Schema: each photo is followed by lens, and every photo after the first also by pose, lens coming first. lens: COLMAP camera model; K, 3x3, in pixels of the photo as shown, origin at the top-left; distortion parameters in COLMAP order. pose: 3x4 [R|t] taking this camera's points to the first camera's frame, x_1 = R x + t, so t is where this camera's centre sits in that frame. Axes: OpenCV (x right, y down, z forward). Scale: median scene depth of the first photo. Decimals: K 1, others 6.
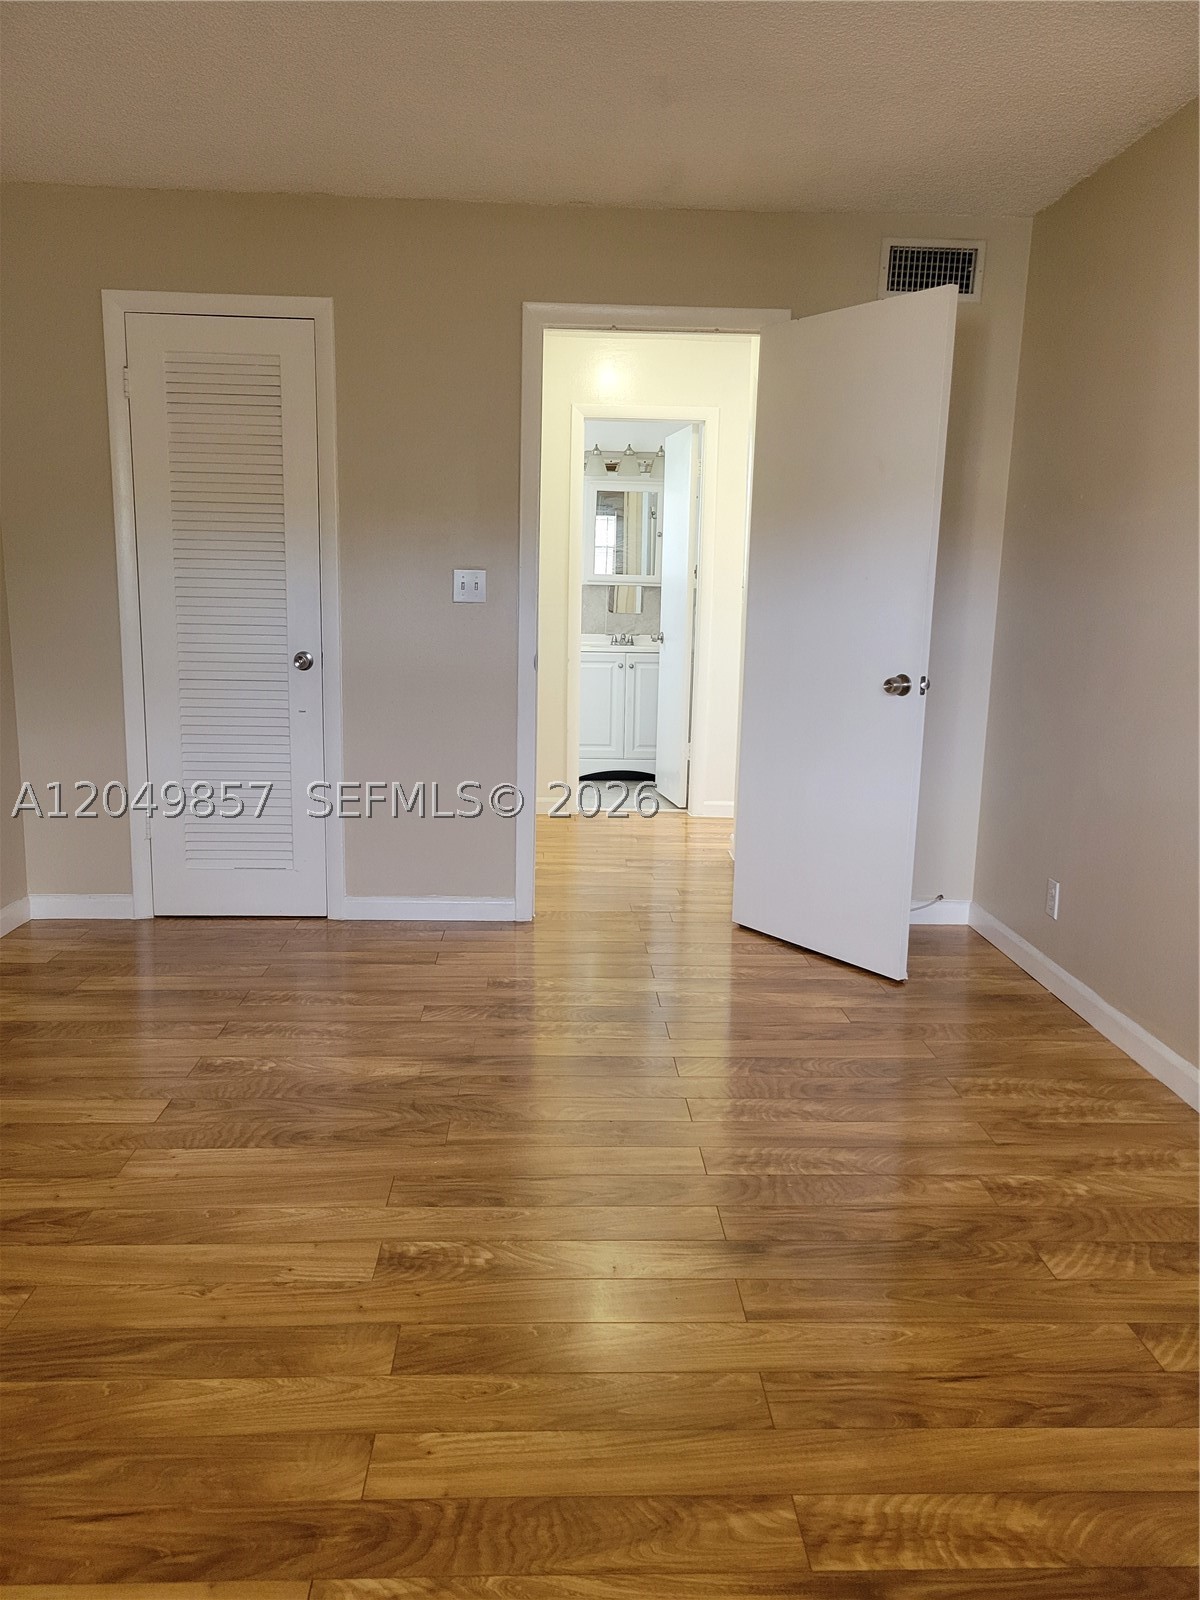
lens RADIAL K [[1210.4, 0, 593.6], [0, 1210.4, 786.5], [0, 0, 1]] dist [0.057659, -0.044729]
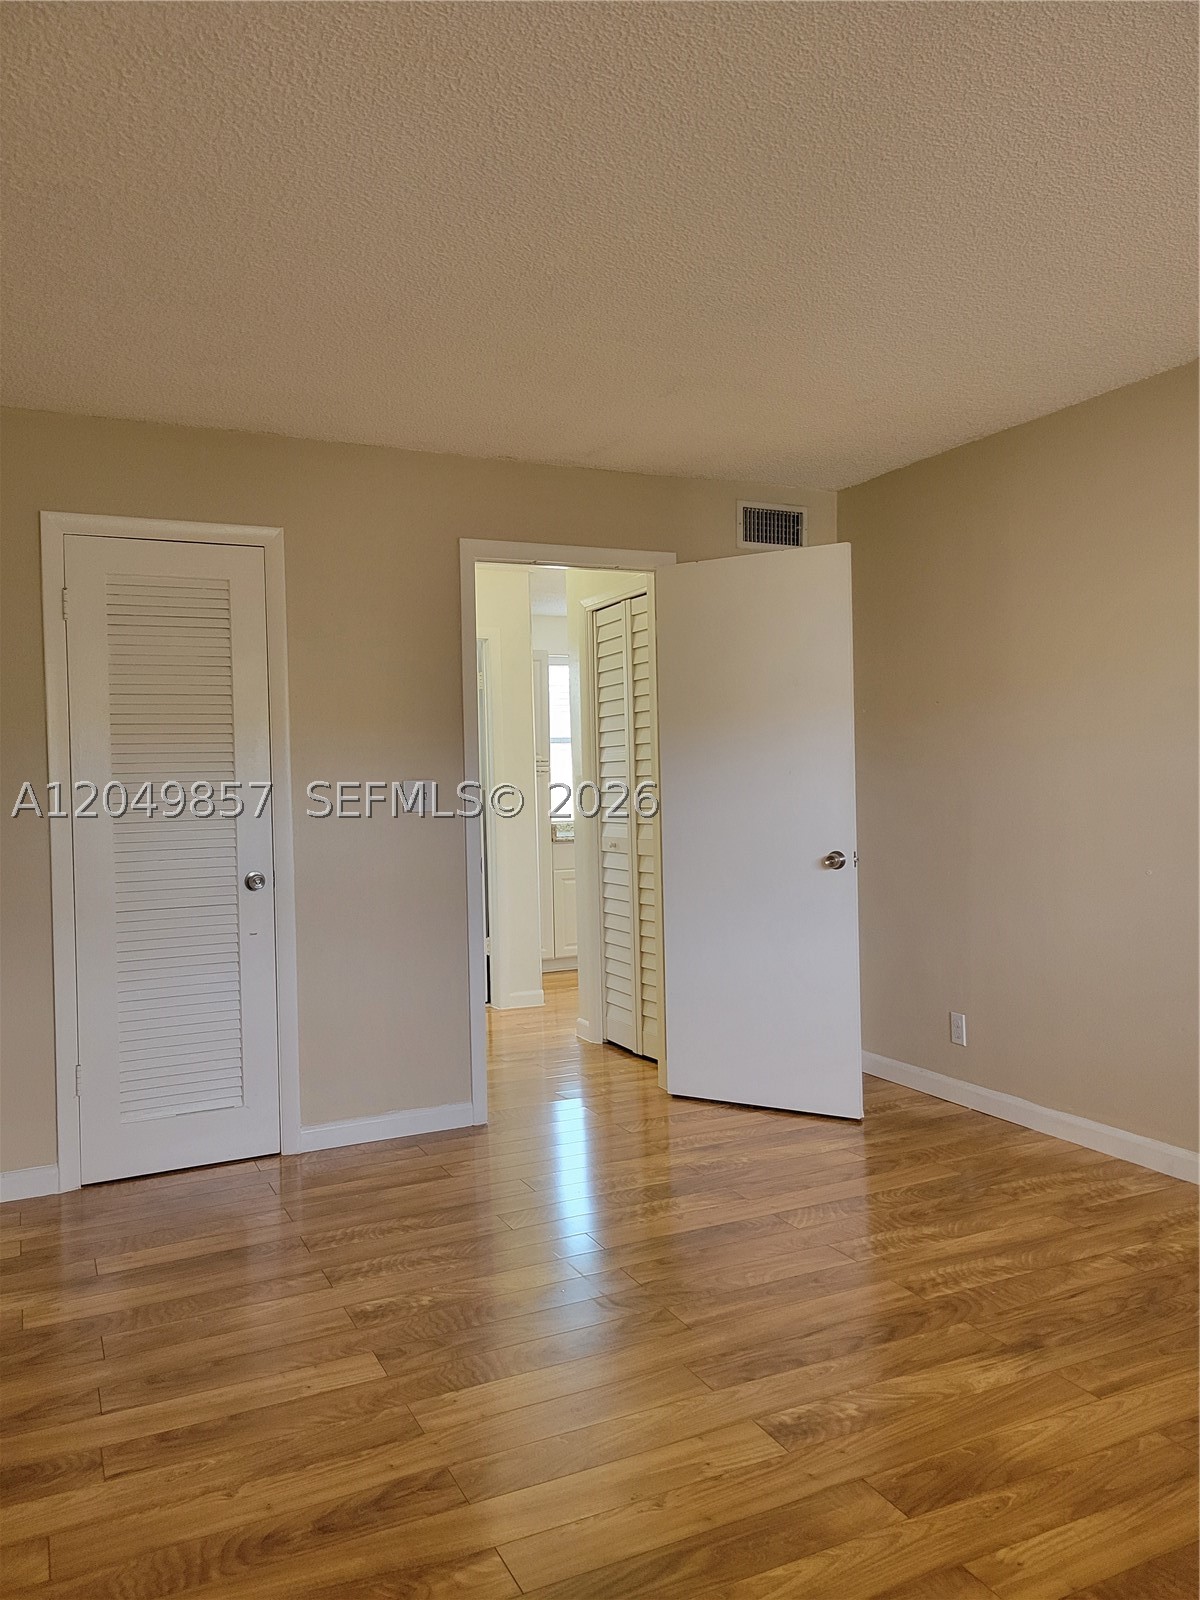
lens RADIAL K [[1202.5, 0, 606.5], [0, 1202.5, 784.0], [0, 0, 1]] dist [0.063126, -0.046970]
pose [[0.916944, -0.045175, 0.396450, -0.443903], [0.109663, 0.983841, -0.141529, -0.016081], [-0.383651, 0.173250, 0.907081, 0.010251]]
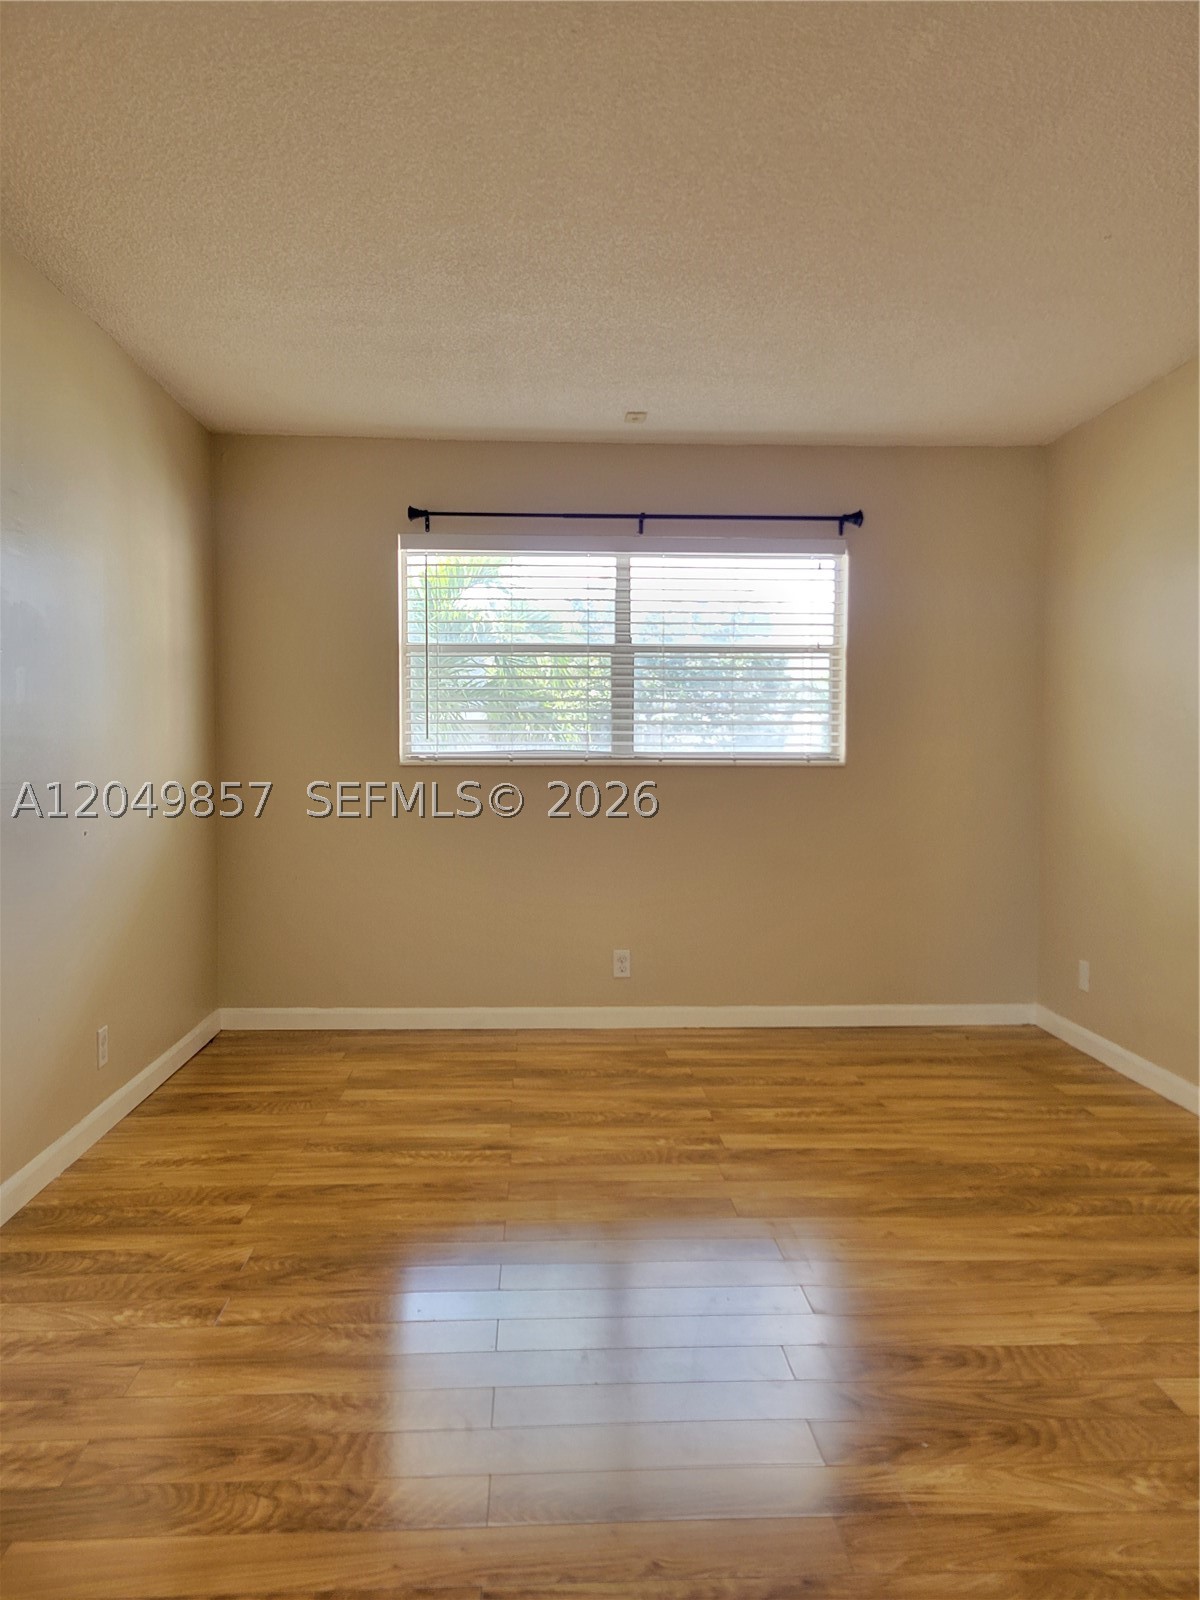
lens RADIAL K [[1210.4, 0, 593.6], [0, 1210.4, 786.5], [0, 0, 1]] dist [0.057659, -0.044729]
pose [[-0.999741, -0.020992, -0.008757, 0.025919], [-0.022326, 0.979270, 0.201327, -0.219500], [0.004349, 0.201471, -0.979485, 1.385240]]
